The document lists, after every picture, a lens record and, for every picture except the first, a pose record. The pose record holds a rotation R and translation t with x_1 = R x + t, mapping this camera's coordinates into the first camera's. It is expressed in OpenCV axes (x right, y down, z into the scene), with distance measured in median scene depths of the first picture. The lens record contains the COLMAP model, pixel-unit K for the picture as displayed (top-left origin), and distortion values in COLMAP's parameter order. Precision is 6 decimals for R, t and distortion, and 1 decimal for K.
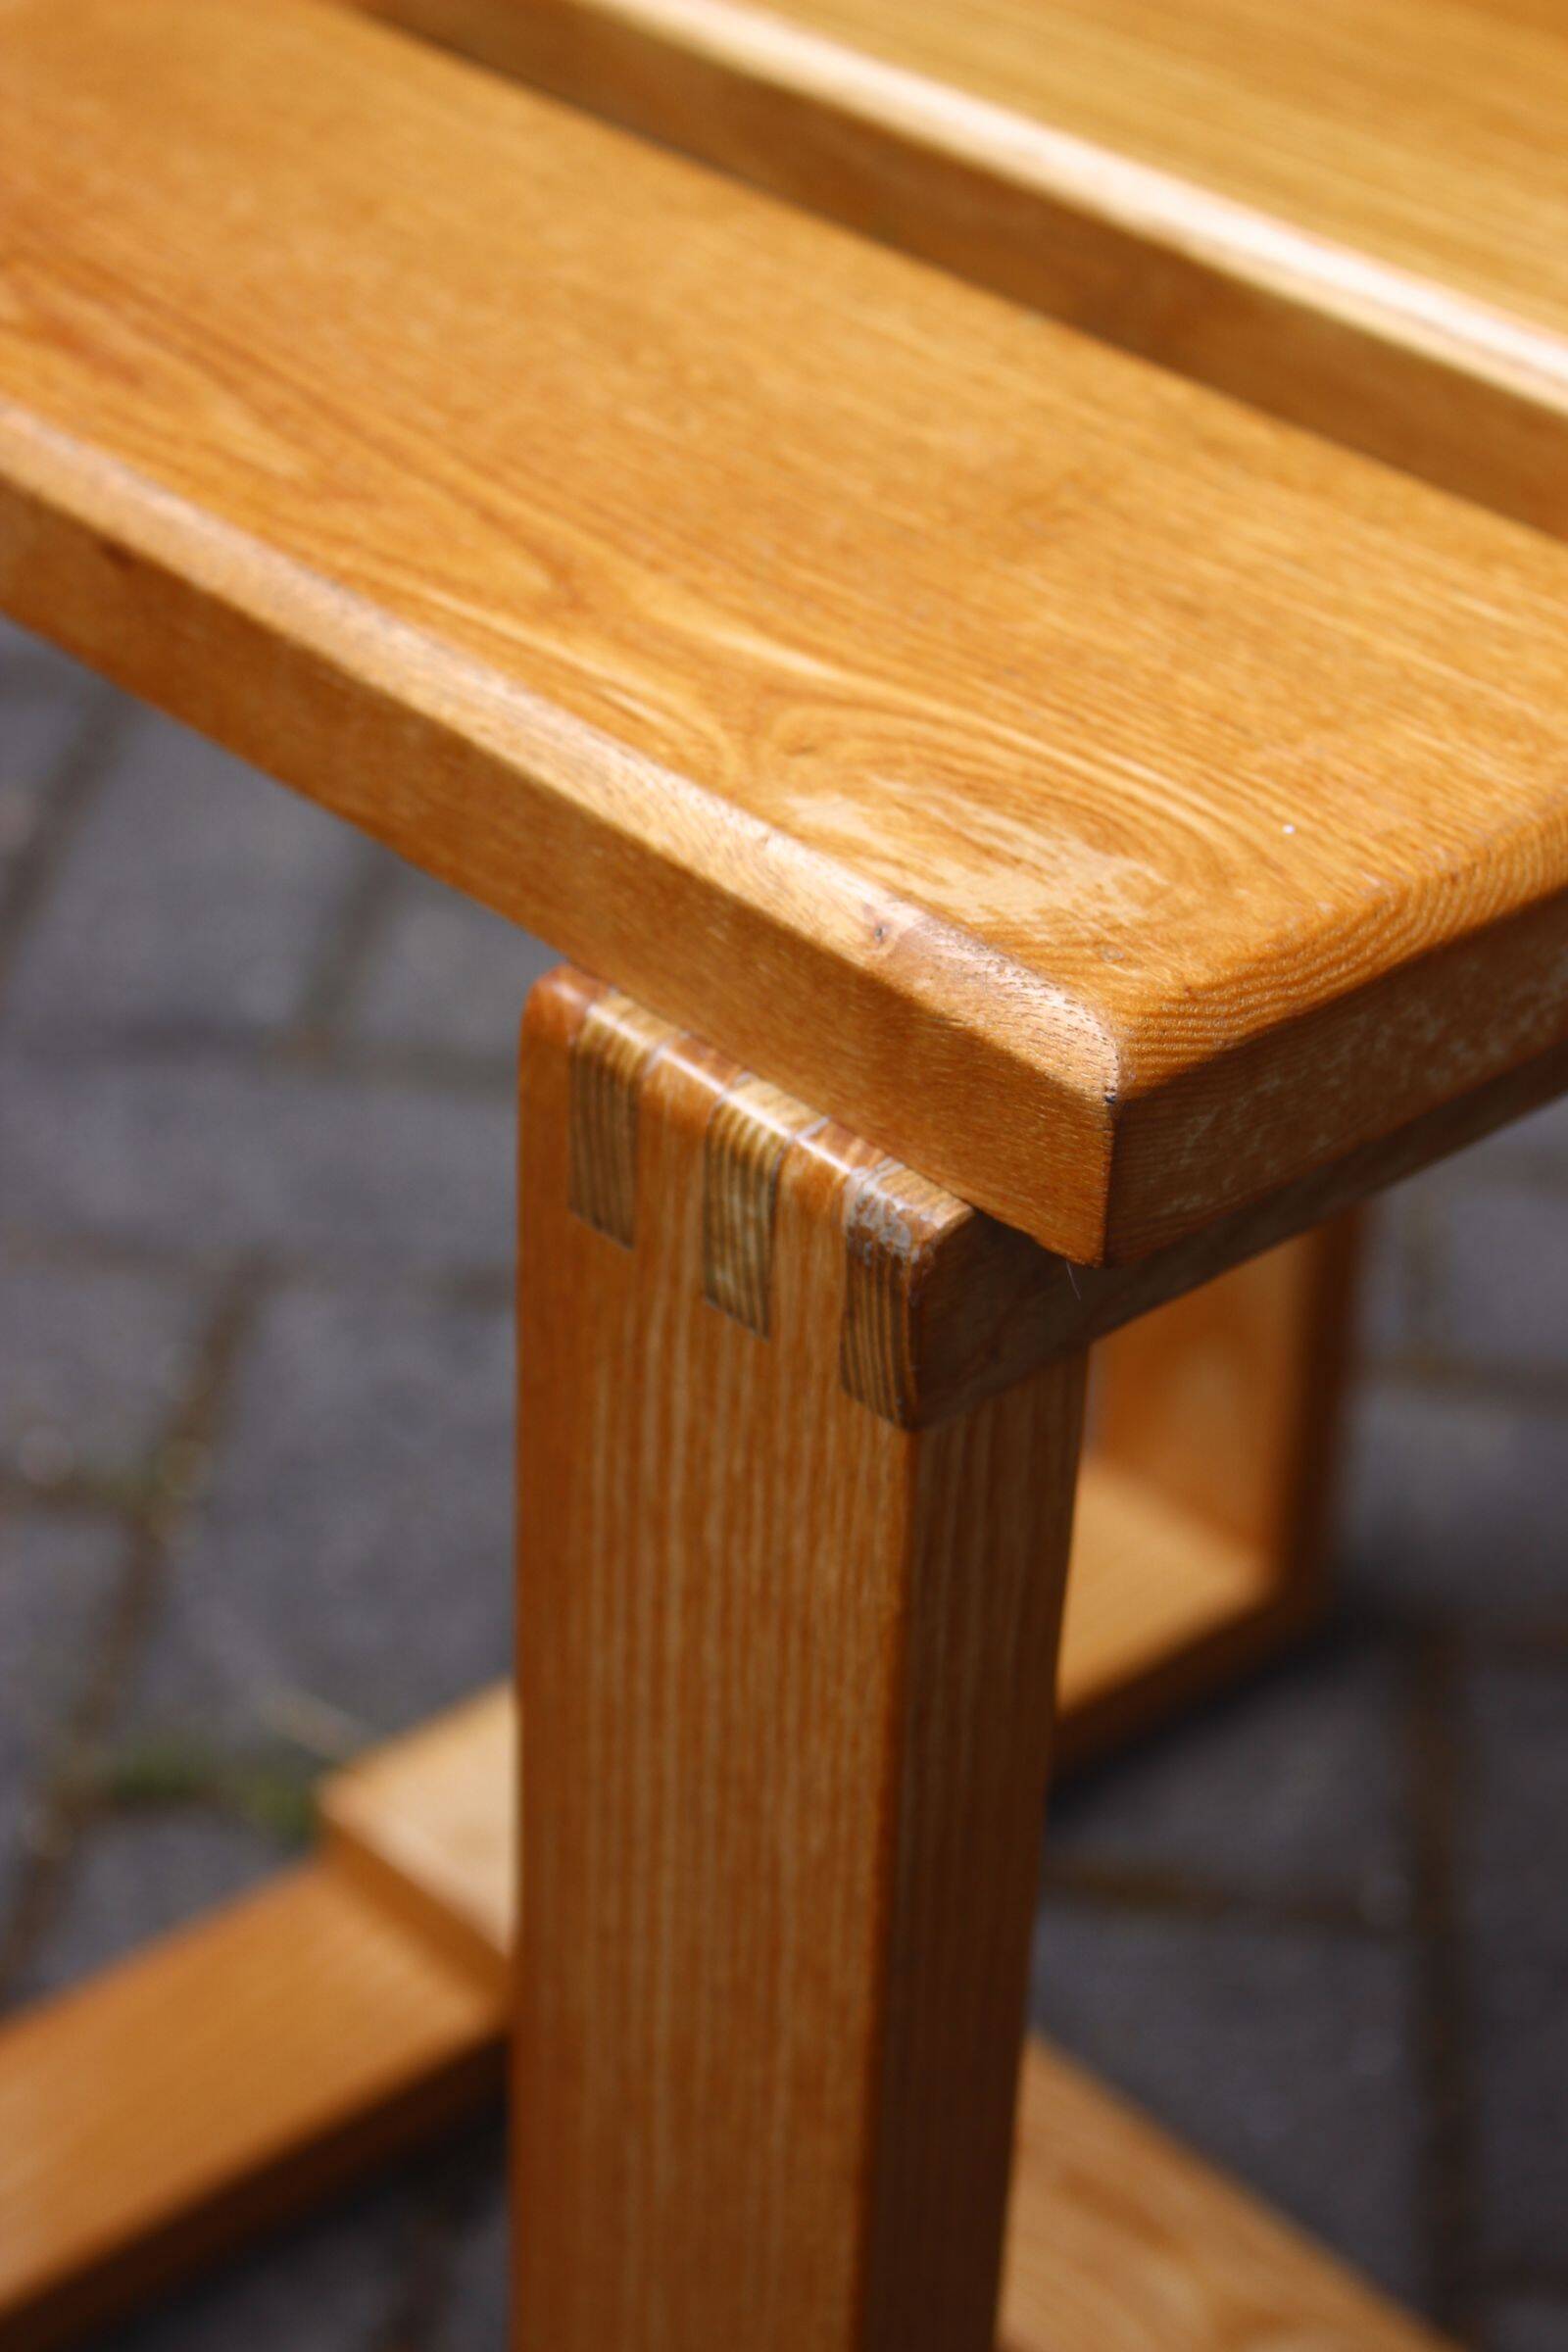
lens RADIAL K [[4546.7, 0, 809.1], [0, 4546.7, 1177.3], [0, 0, 1]] dist [0.011759, 0.034012]
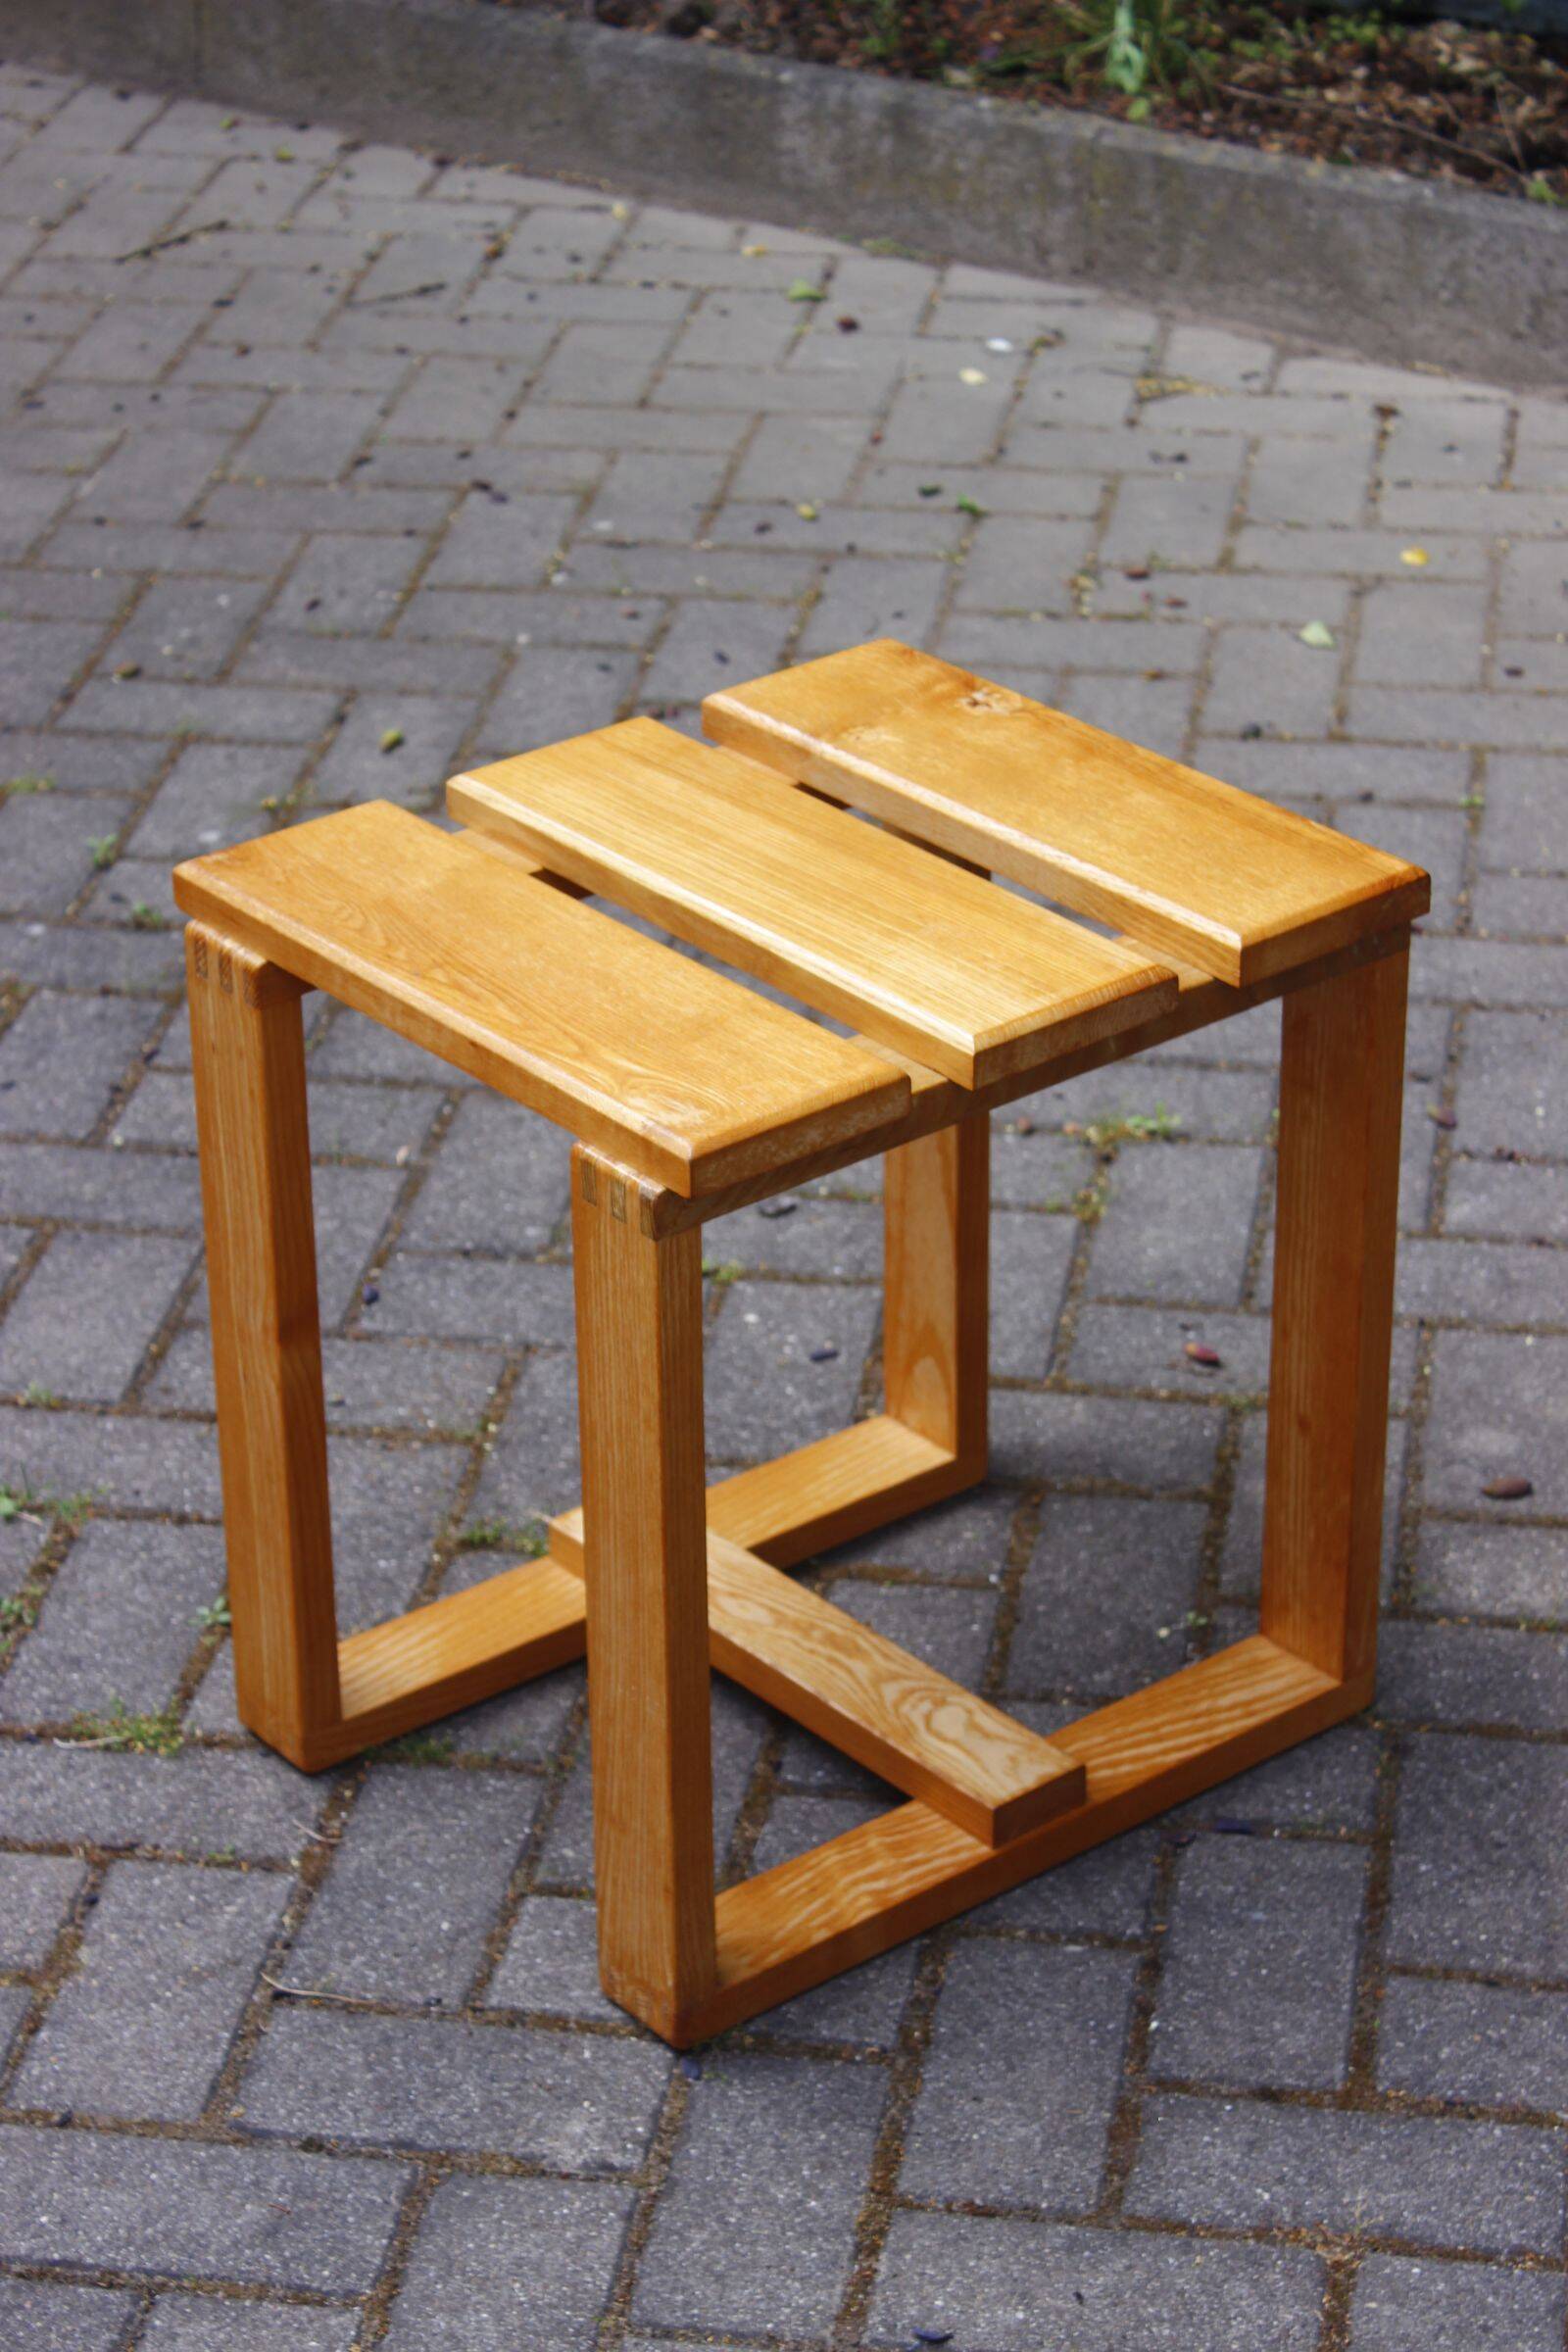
lens RADIAL K [[5588.9, 0, 819.3], [0, 5588.9, 1175.8], [0, 0, 1]] dist [0.023205, 0.688182]
pose [[0.996763, -0.018204, -0.078305, 0.576670], [0.010626, 0.995313, -0.096123, 0.490465], [0.079688, 0.094980, 0.992285, -4.152941]]
